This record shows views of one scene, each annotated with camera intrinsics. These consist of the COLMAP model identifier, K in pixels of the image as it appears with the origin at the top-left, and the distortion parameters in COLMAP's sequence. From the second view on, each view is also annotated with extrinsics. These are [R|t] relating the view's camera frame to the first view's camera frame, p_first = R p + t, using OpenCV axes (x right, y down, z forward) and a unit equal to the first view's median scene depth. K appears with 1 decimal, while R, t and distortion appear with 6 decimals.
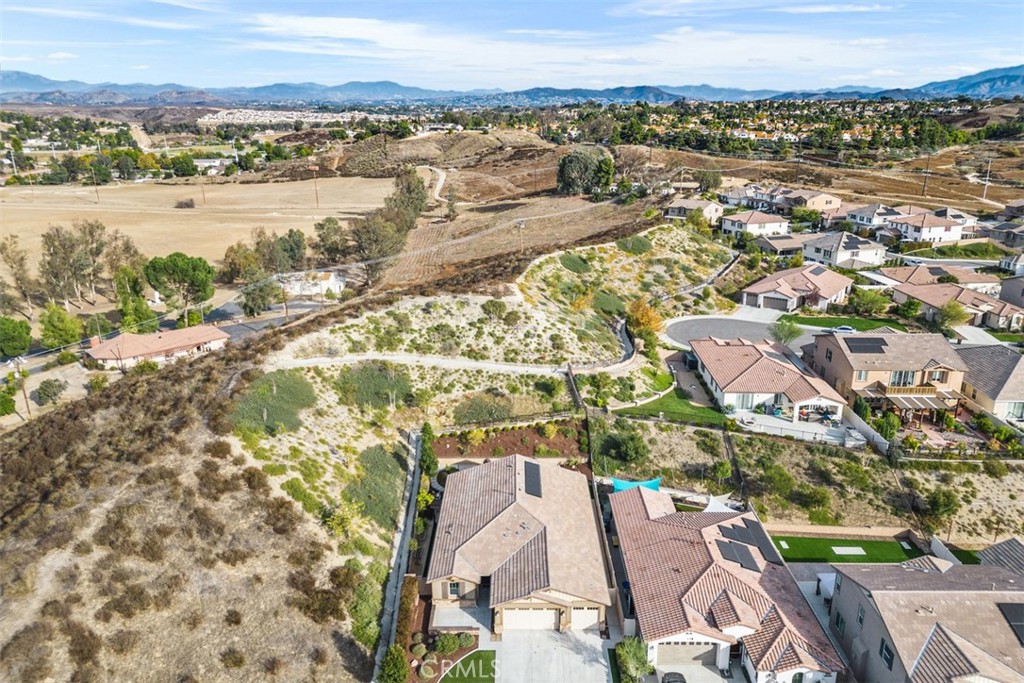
lens RADIAL K [[712.9, 0, 511.7], [0, 712.9, 355.7], [0, 0, 1]] dist [0.074880, -0.068971]
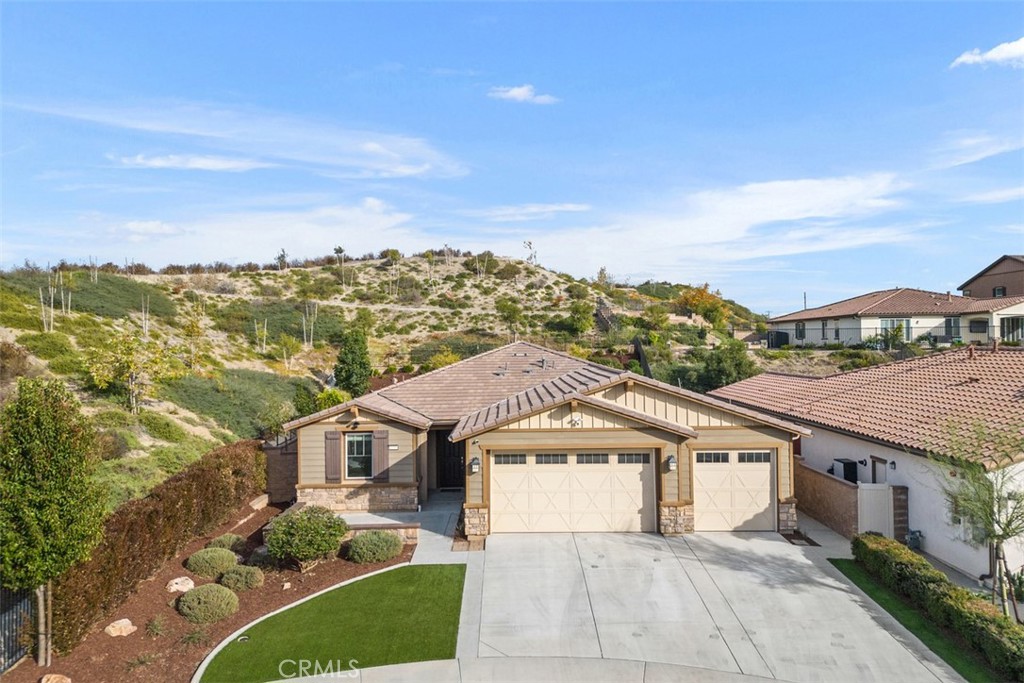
lens RADIAL K [[720.5, 0, 512.0], [0, 720.5, 341.5], [0, 0, 1]] dist [0.063044, -0.071631]
pose [[0.999932, -0.003189, 0.011208, -0.003485], [0.006662, 0.945590, -0.325291, 0.257749], [-0.009561, 0.325344, 0.945547, 0.414970]]
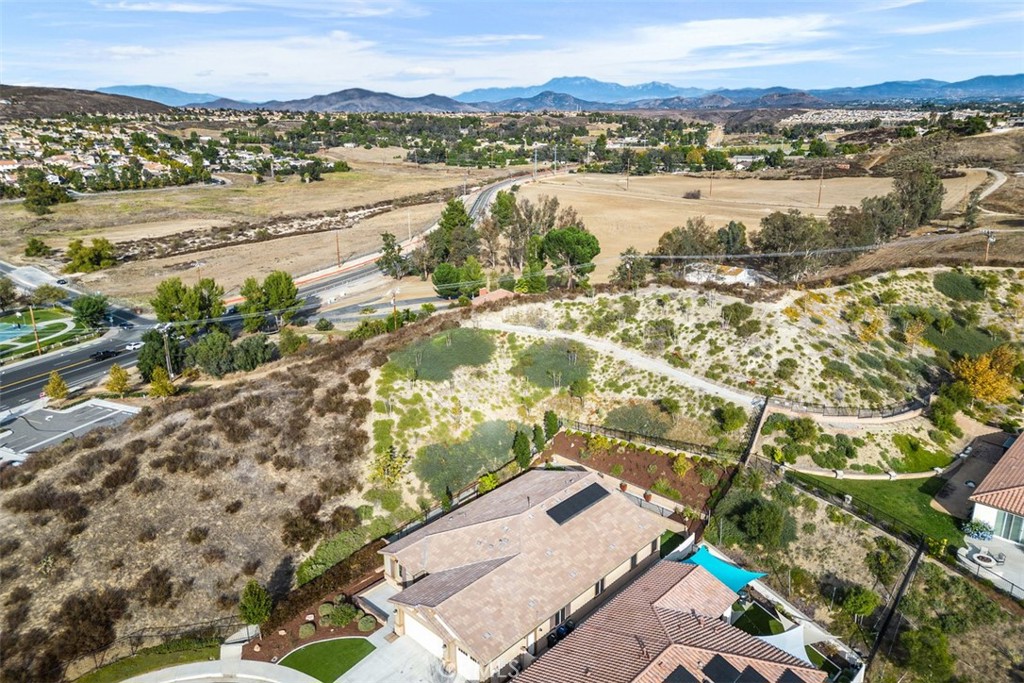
lens RADIAL K [[712.9, 0, 511.7], [0, 712.9, 355.7], [0, 0, 1]] dist [0.074880, -0.068971]
pose [[0.728116, 0.216533, -0.650355, 0.374221], [-0.218504, 0.972617, 0.079198, -0.032276], [0.649695, 0.084440, 0.755491, 0.247763]]
